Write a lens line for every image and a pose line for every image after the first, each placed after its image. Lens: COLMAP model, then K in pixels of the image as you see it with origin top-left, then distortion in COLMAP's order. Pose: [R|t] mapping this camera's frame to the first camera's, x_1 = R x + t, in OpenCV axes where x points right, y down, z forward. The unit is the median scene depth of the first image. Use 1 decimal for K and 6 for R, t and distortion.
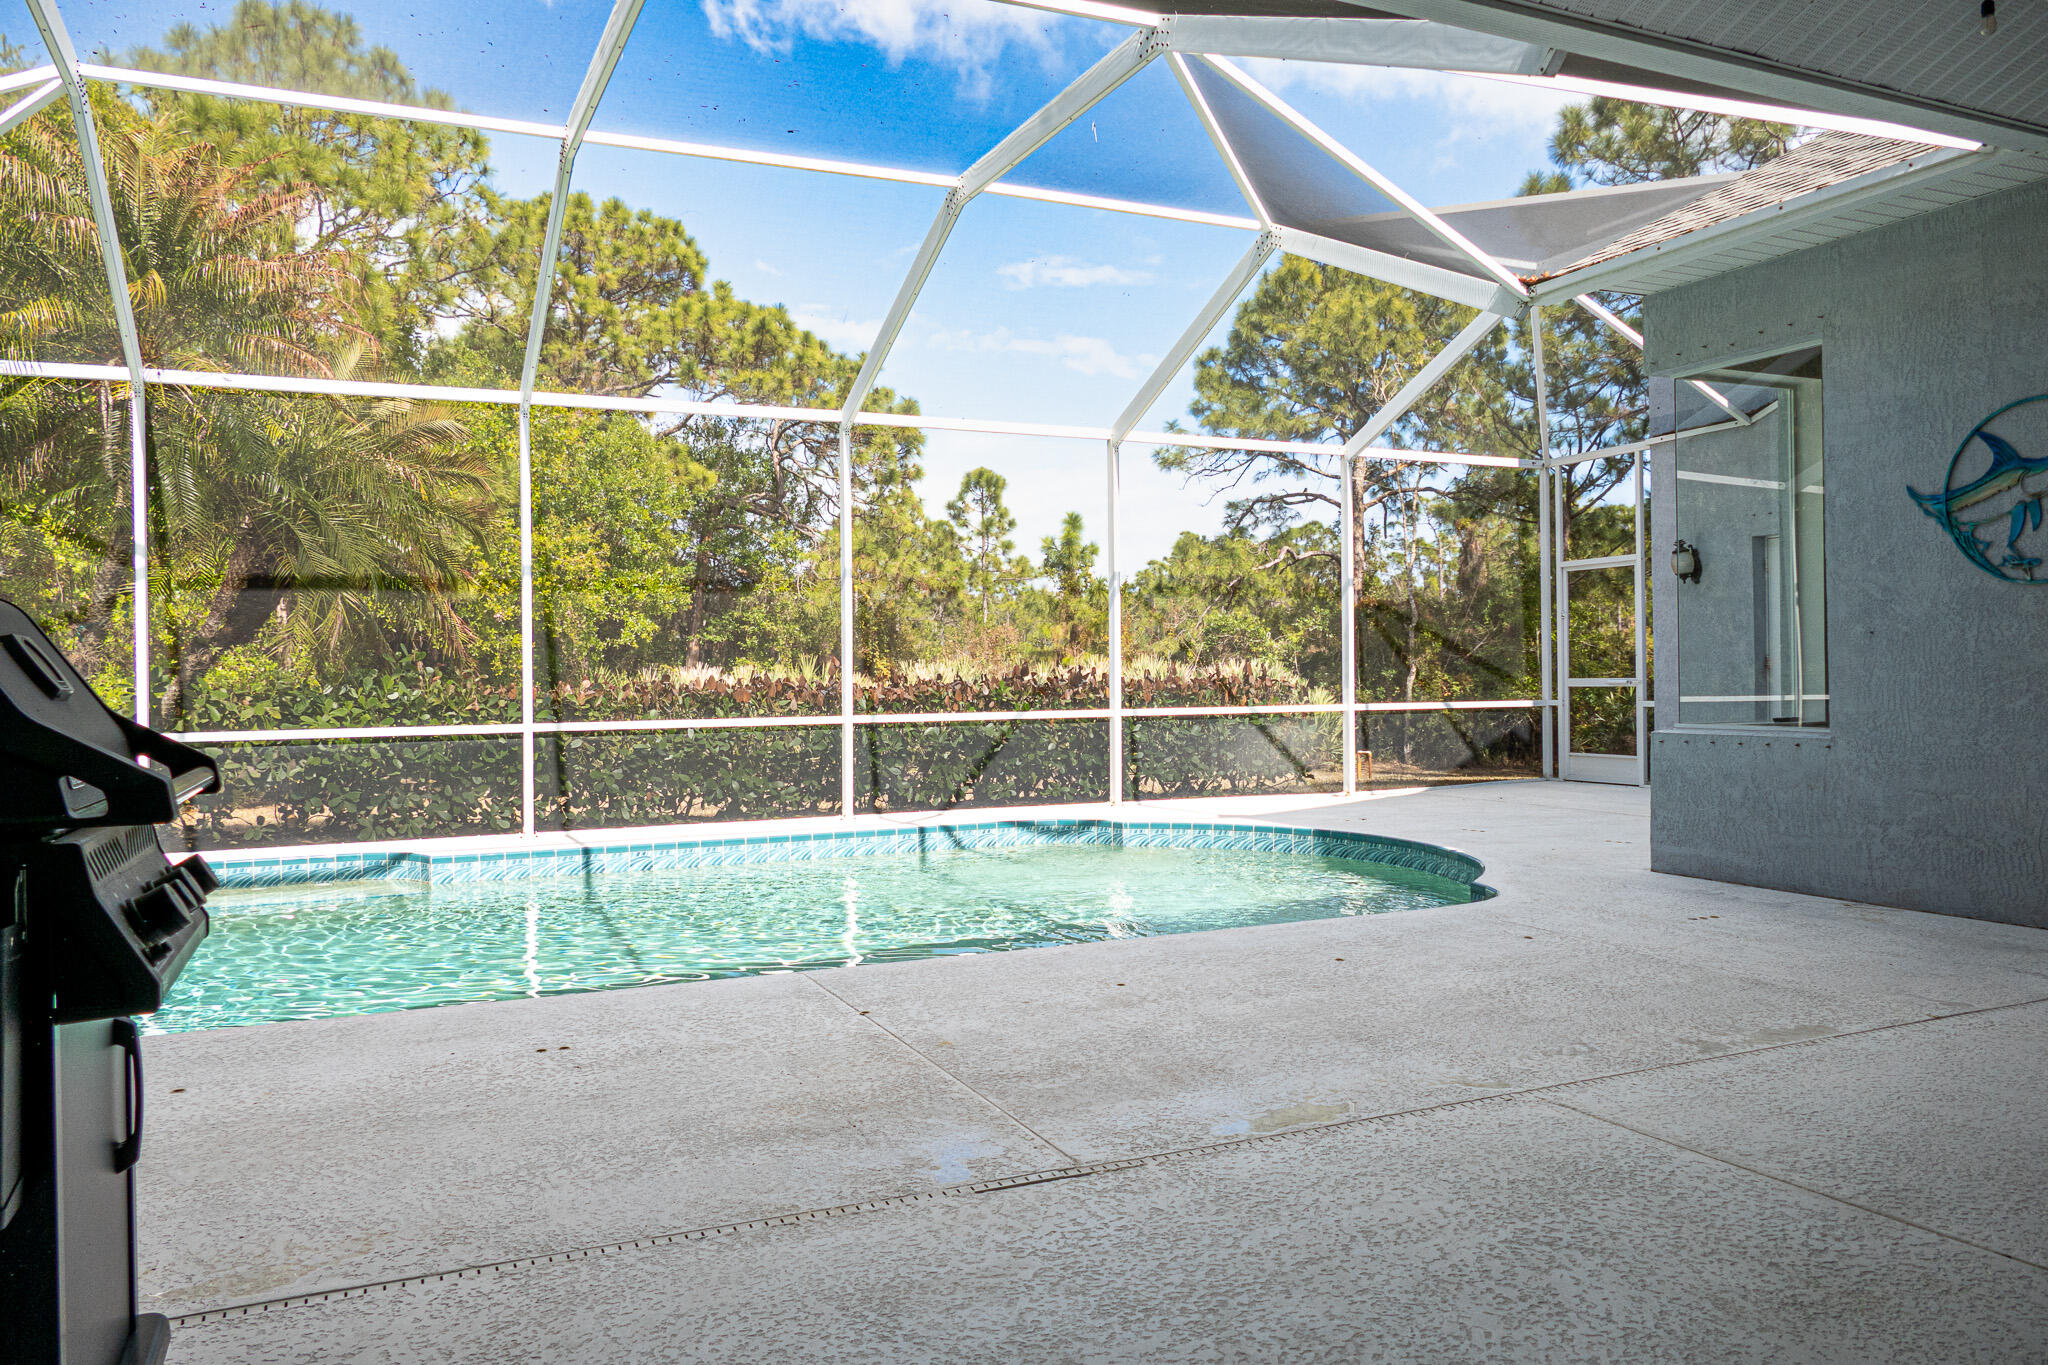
lens RADIAL K [[1462.7, 0, 1020.1], [0, 1462.7, 682.4], [0, 0, 1]] dist [-0.017615, 0.012720]
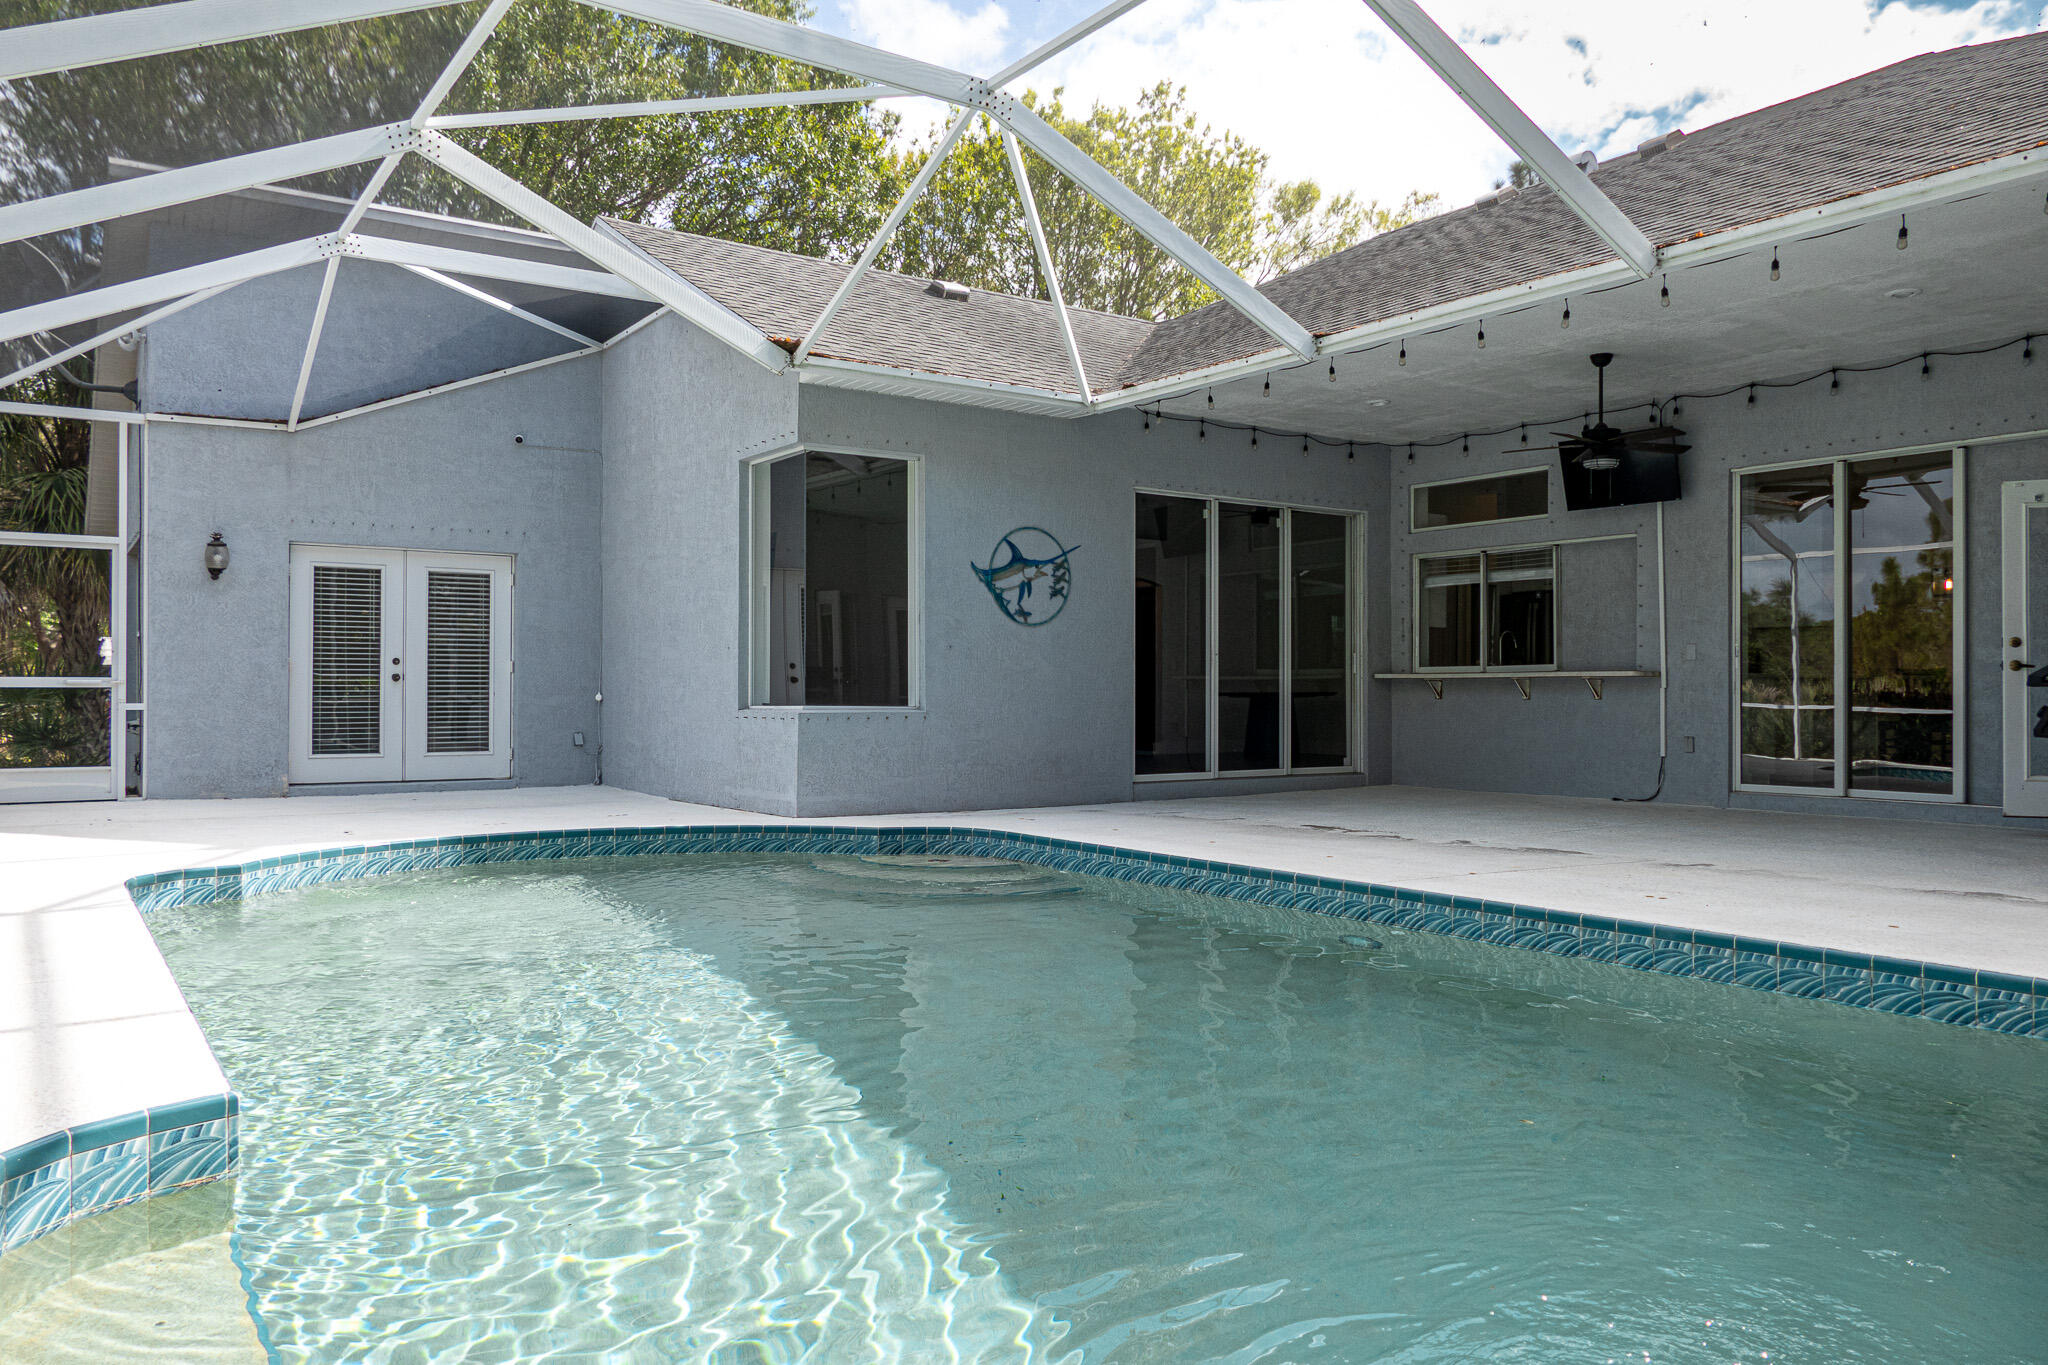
lens RADIAL K [[1462.7, 0, 1019.8], [0, 1462.7, 687.0], [0, 0, 1]] dist [-0.017615, 0.012720]
pose [[-0.172119, 0.020561, 0.984862, -0.612703], [0.004975, 0.999788, -0.020003, 0.026026], [-0.985064, 0.001457, -0.172185, 0.700242]]
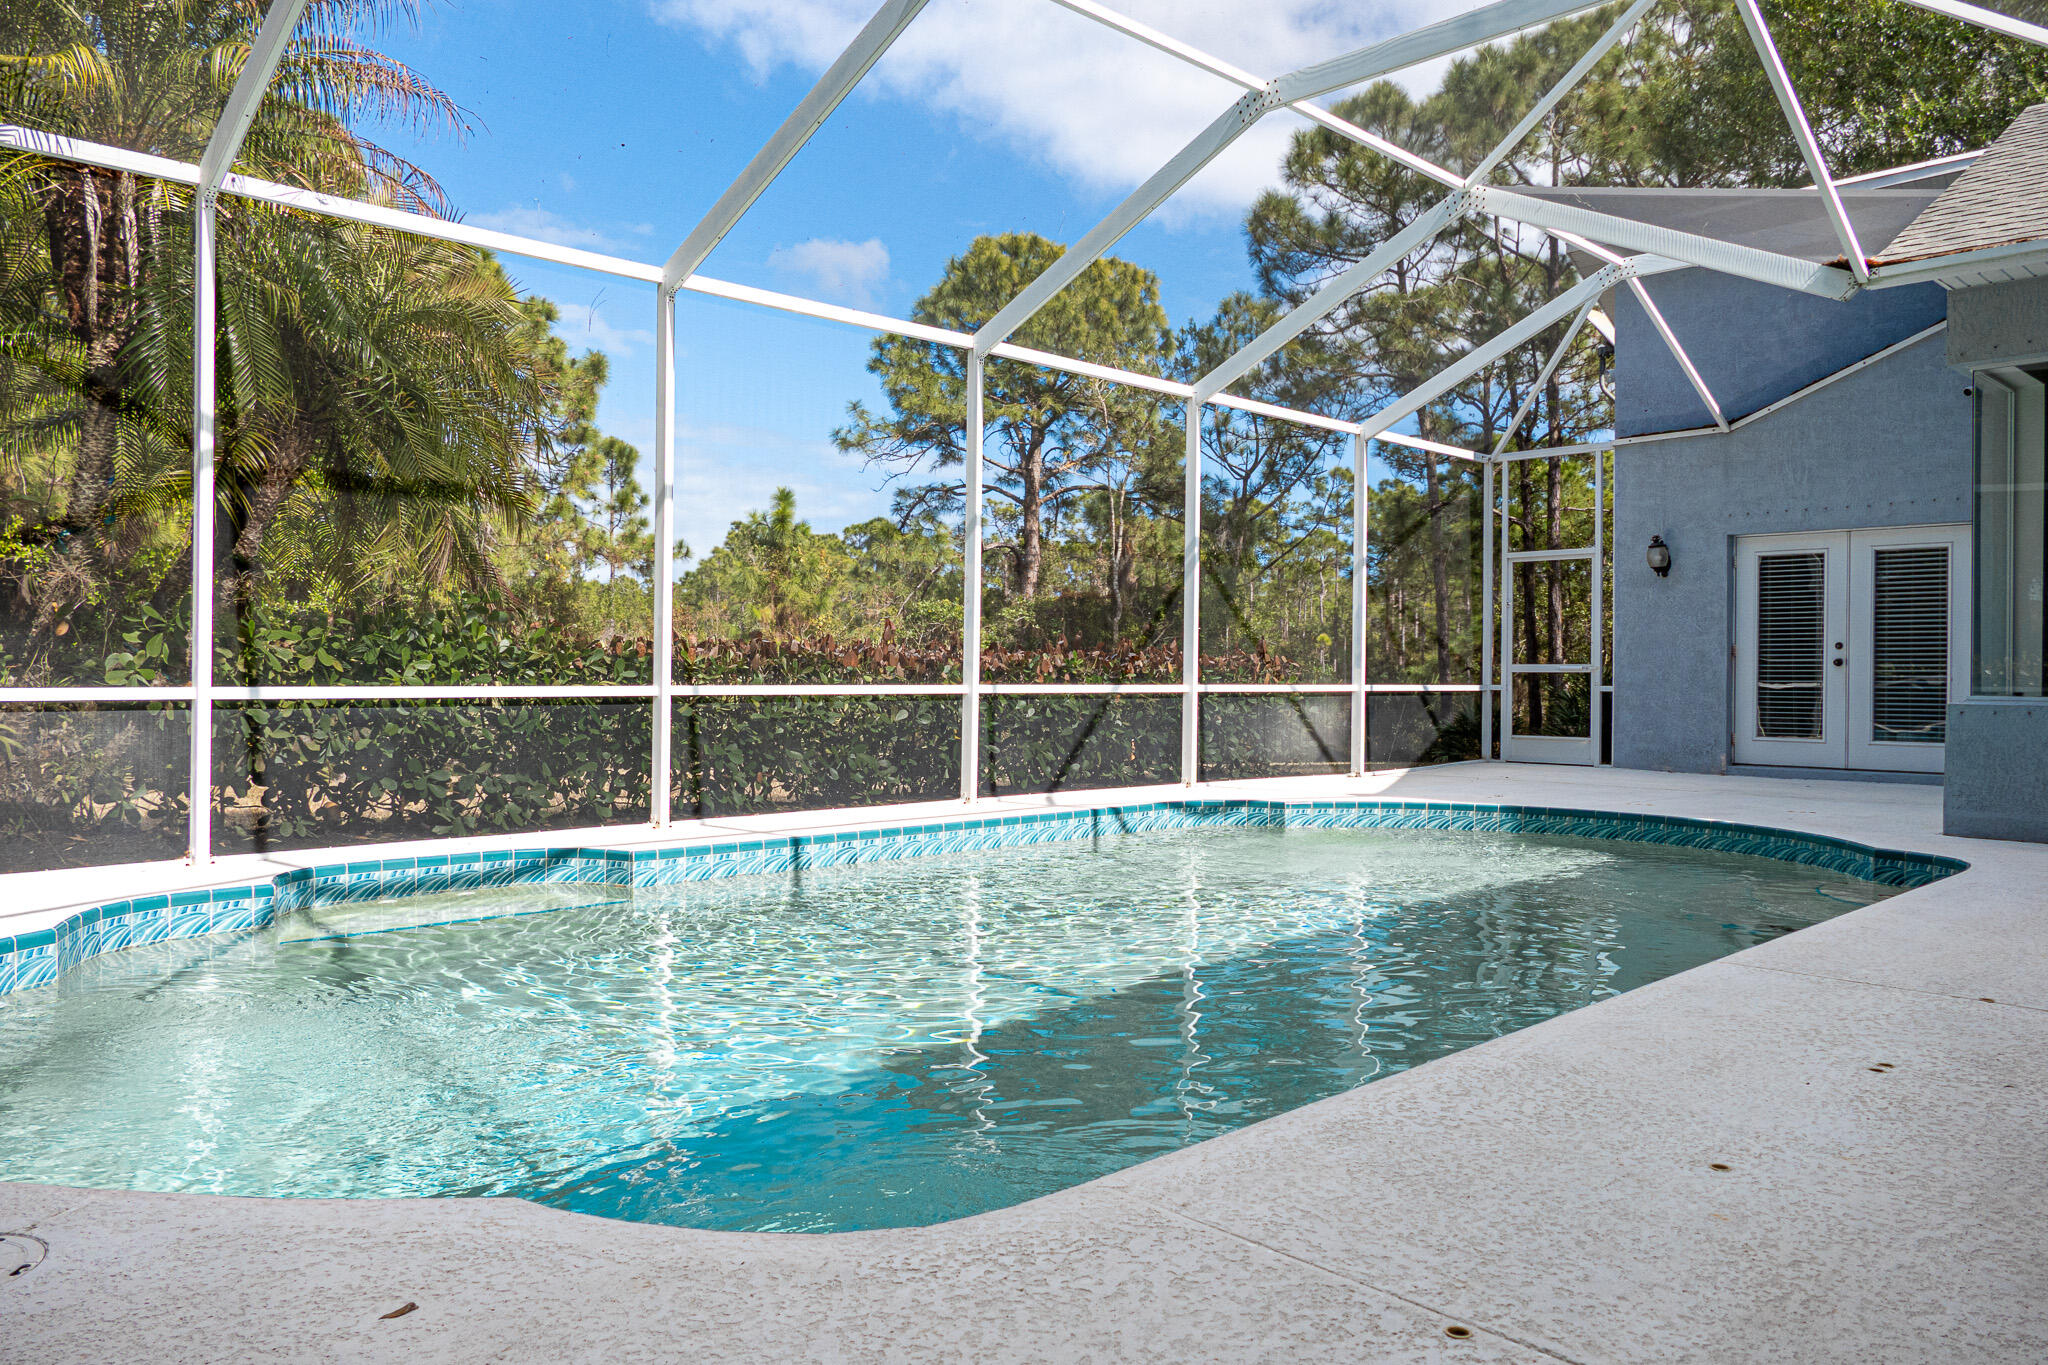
lens RADIAL K [[1462.7, 0, 1030.4], [0, 1462.7, 686.0], [0, 0, 1]] dist [-0.017615, 0.012720]
pose [[0.941628, 0.016524, 0.336249, -0.368741], [-0.018034, 0.999836, 0.001369, 0.021390], [-0.336171, -0.007353, 0.941772, 0.159290]]
